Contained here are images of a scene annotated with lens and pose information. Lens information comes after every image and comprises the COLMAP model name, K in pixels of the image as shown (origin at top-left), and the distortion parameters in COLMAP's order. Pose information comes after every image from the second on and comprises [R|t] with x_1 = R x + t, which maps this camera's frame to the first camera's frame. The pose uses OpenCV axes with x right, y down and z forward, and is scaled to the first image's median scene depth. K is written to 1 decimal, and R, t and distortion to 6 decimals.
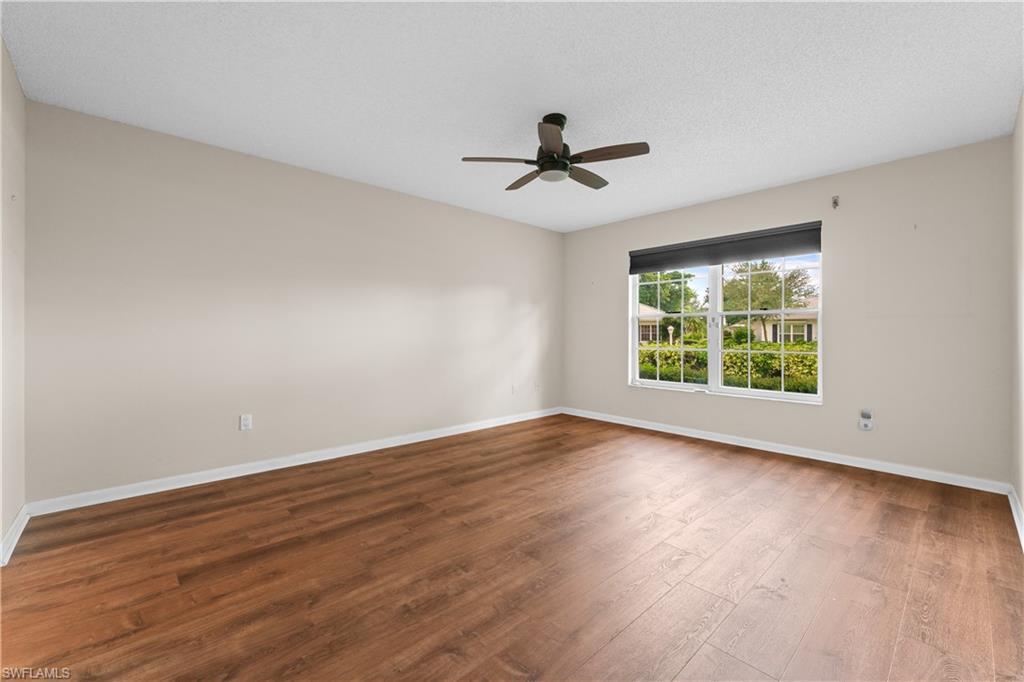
lens RADIAL K [[410.1, 0, 520.3], [0, 410.1, 340.5], [0, 0, 1]] dist [0.001671, 0.001298]
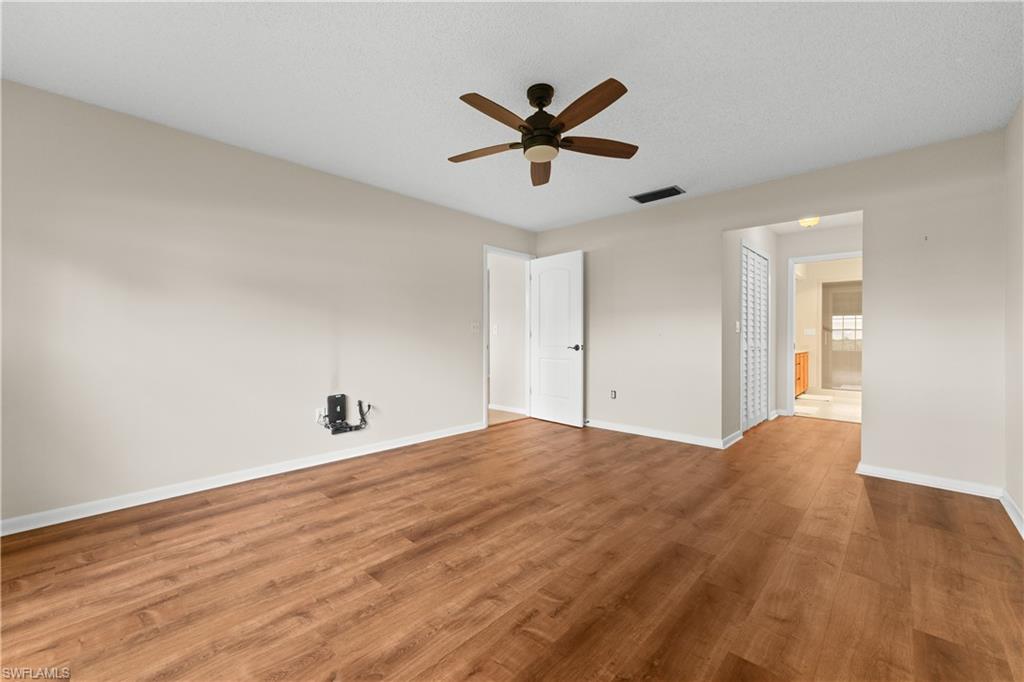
lens RADIAL K [[410.1, 0, 513.4], [0, 410.1, 339.2], [0, 0, 1]] dist [0.001671, 0.001298]
pose [[-0.998187, -0.004547, -0.060013, 0.207209], [-0.005641, 0.999821, 0.018063, -0.023806], [0.059920, 0.018369, -0.998034, 2.018961]]
